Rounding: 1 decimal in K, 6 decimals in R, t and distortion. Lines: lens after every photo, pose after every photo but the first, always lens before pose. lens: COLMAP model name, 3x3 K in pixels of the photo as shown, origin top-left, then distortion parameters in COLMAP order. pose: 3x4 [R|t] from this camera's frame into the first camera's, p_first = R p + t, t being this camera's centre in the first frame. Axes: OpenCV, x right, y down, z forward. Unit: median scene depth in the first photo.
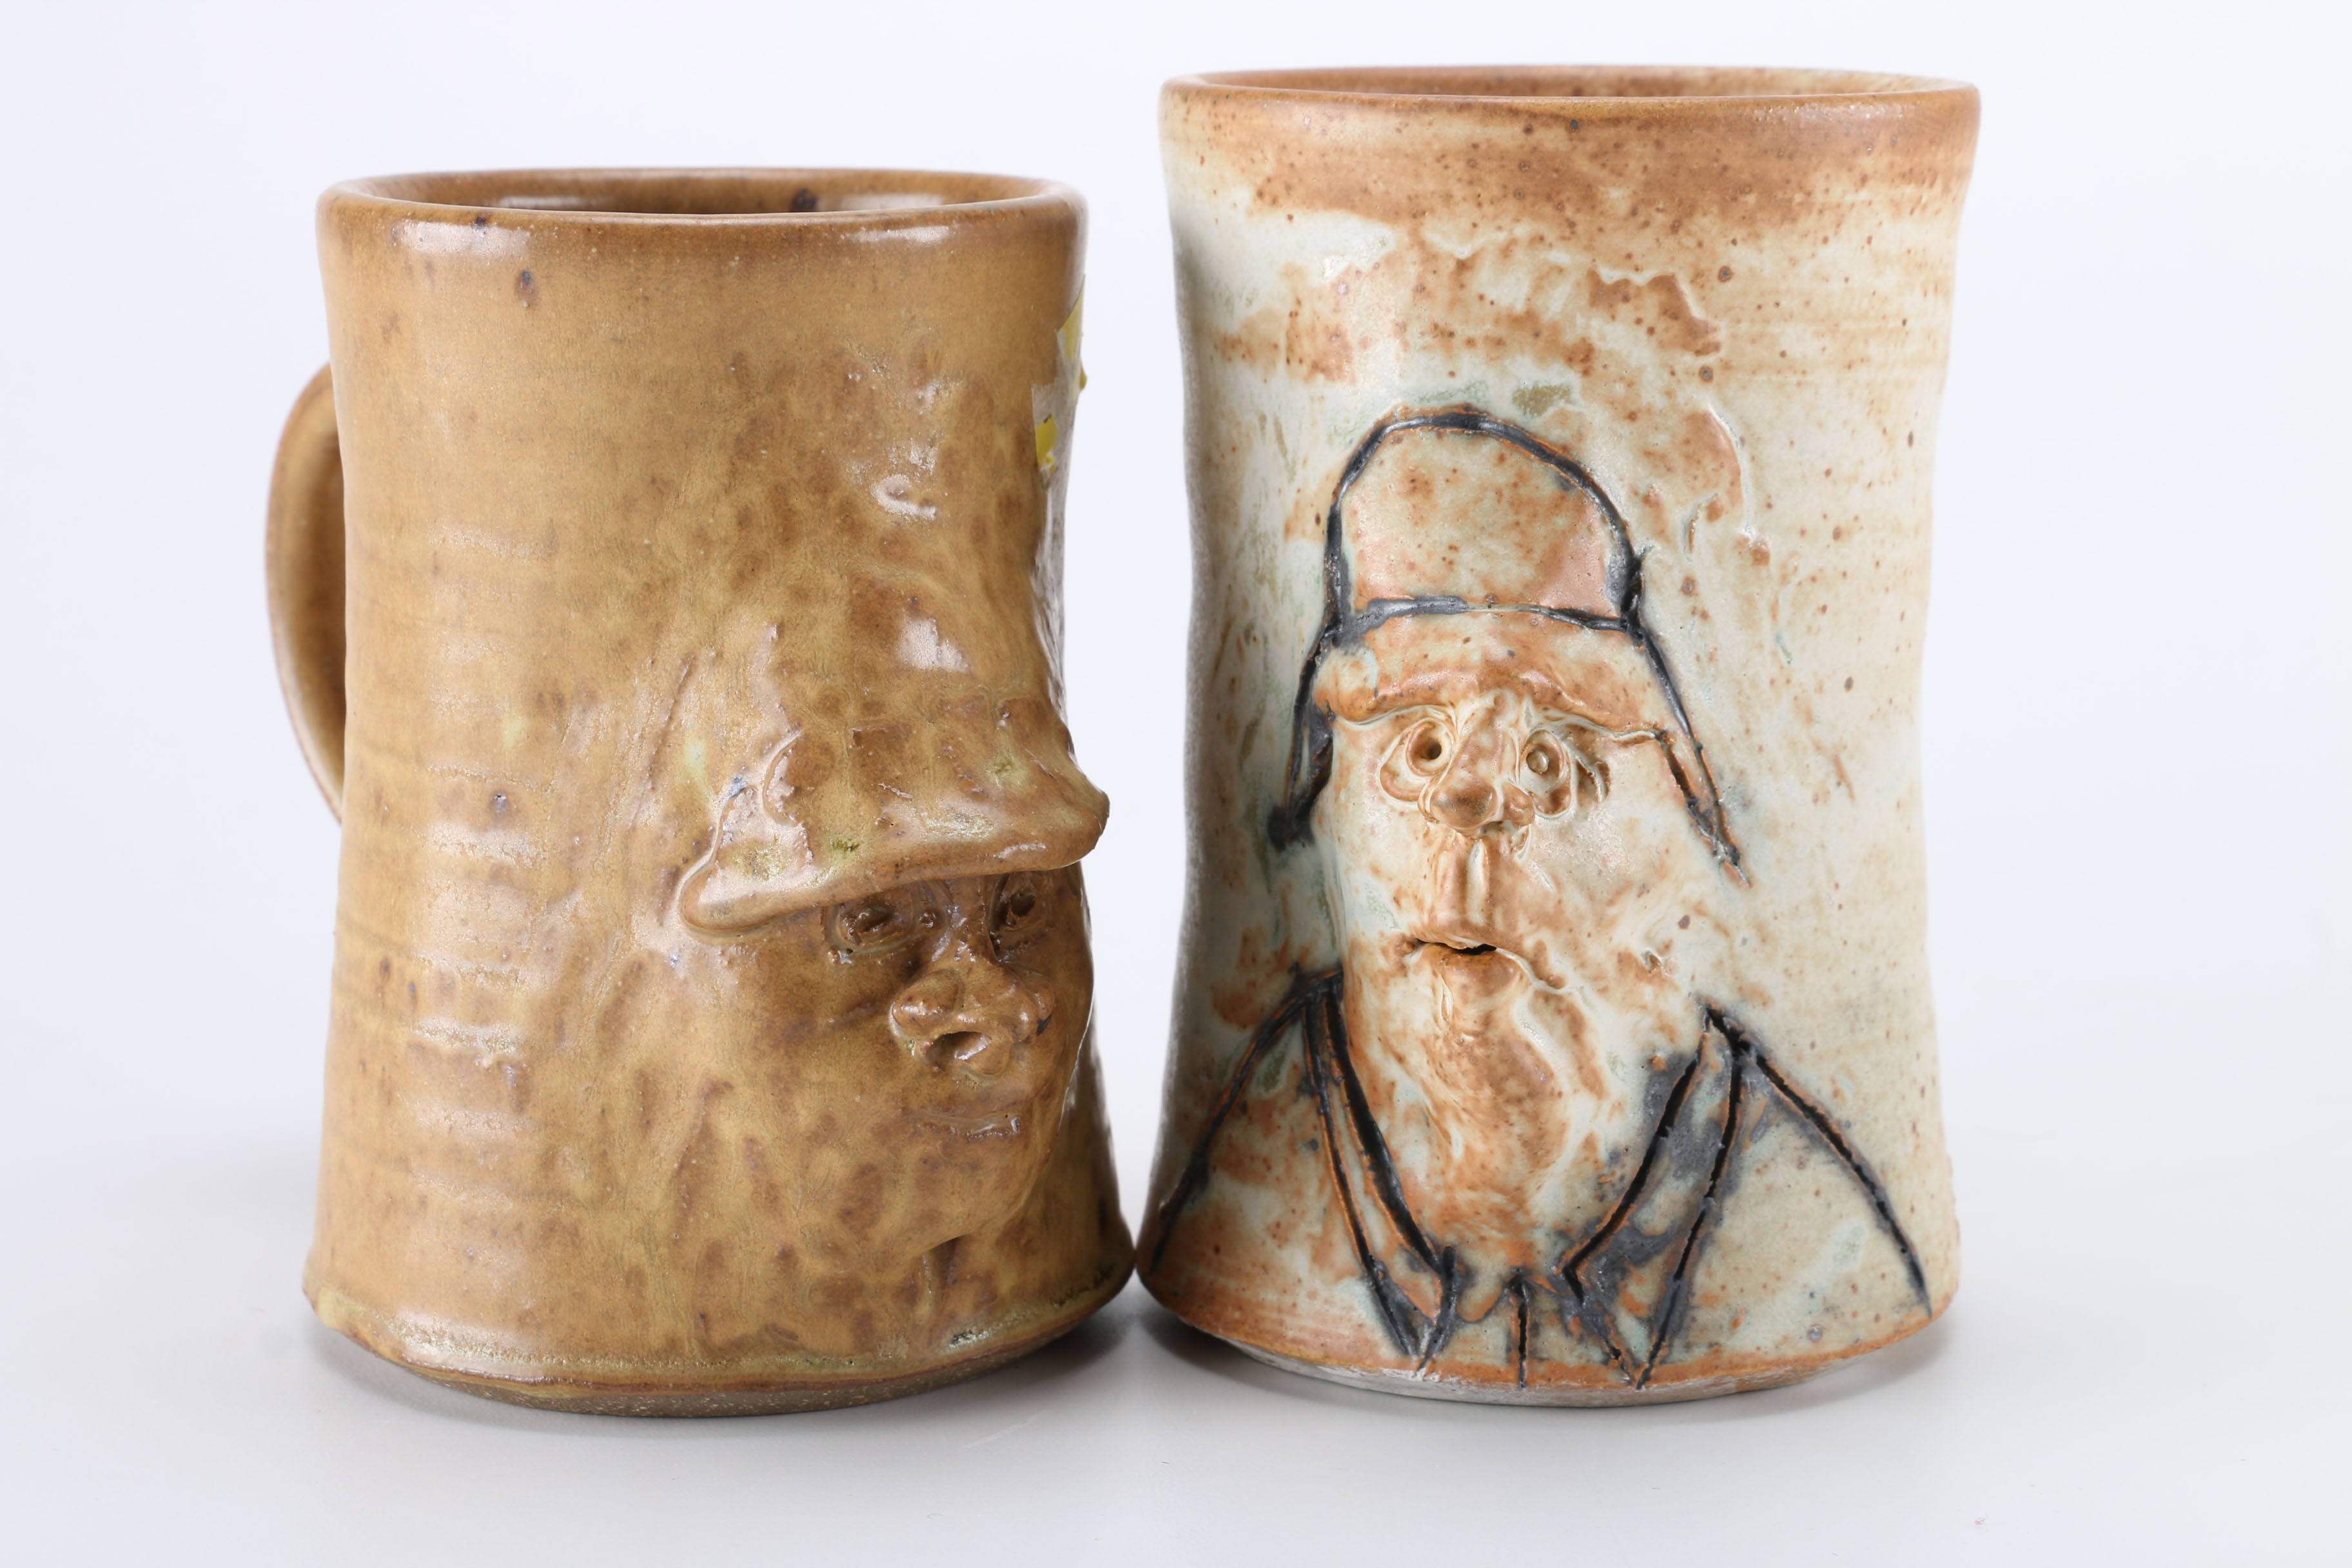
lens RADIAL K [[5950.0, 0, 1174.8], [0, 5950.0, 788.0], [0, 0, 1]] dist [0.167927, 0.000000]
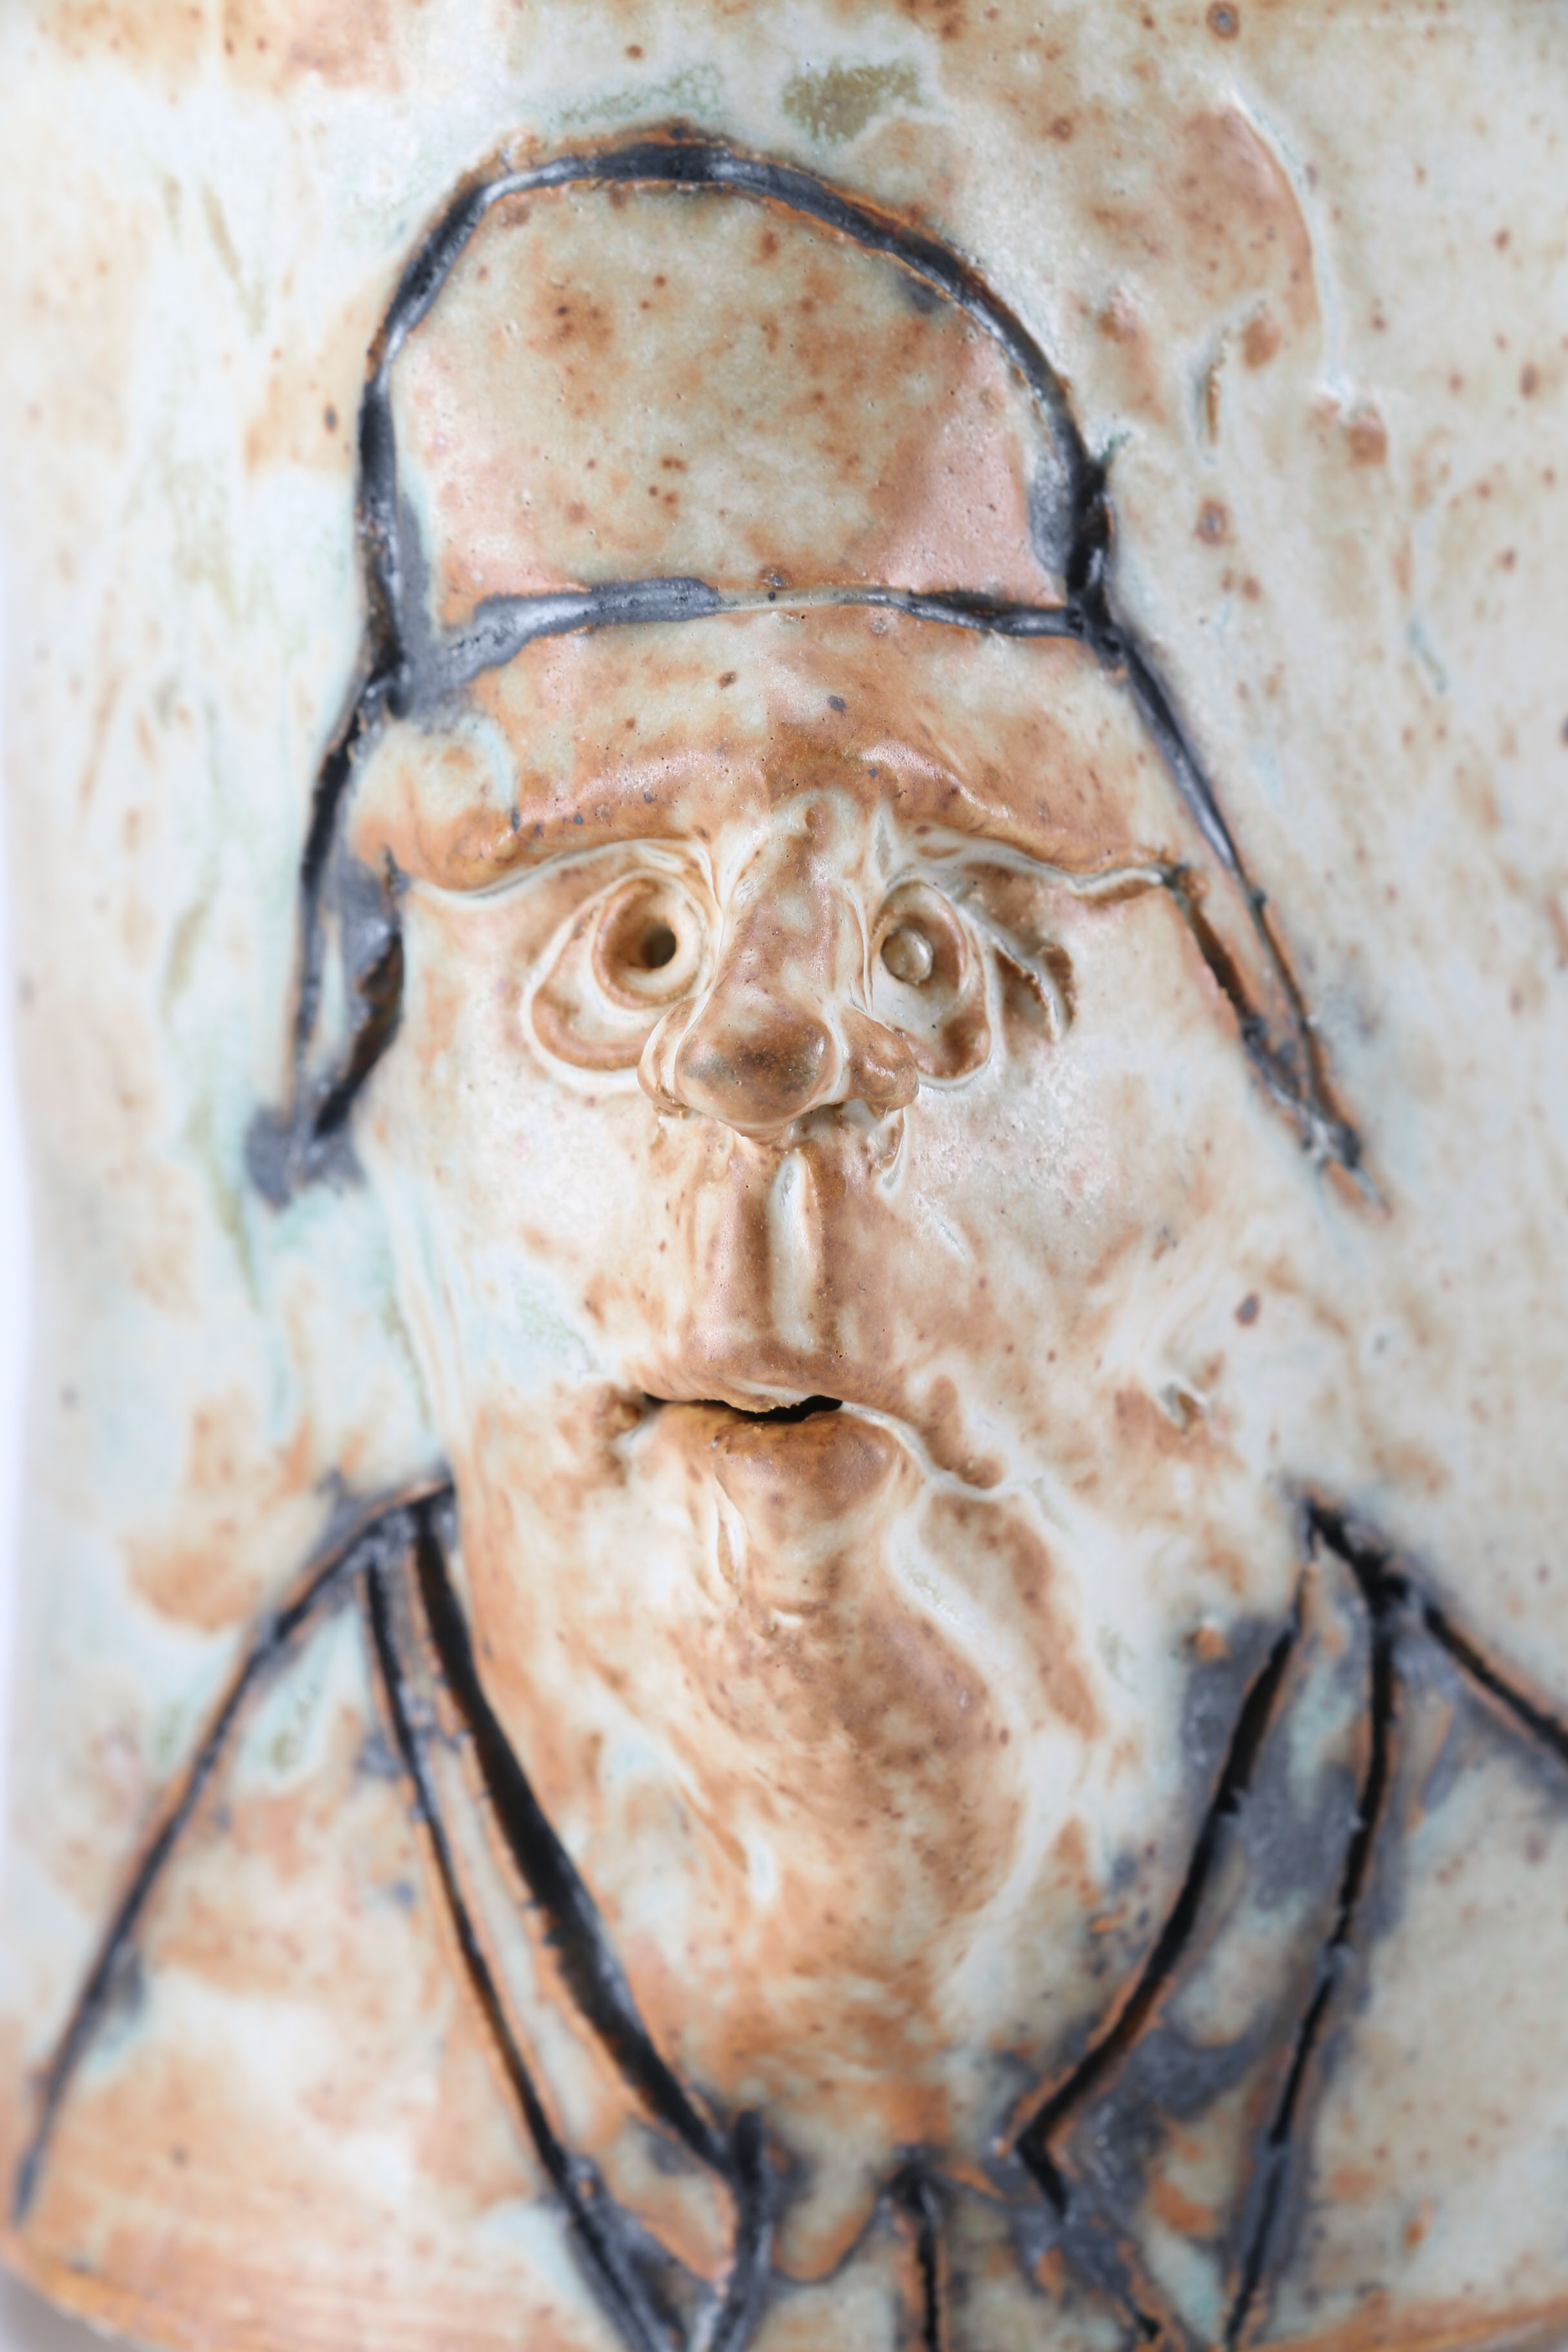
lens RADIAL K [[10961.9, 0, 784.8], [0, 10961.9, 1170.8], [0, 0, 1]] dist [0.329079, 0.000000]
pose [[0.989096, -0.068918, 0.130149, -0.049099], [0.067648, 0.997609, 0.014162, -0.000828], [-0.130814, -0.005203, 0.991393, 0.224326]]
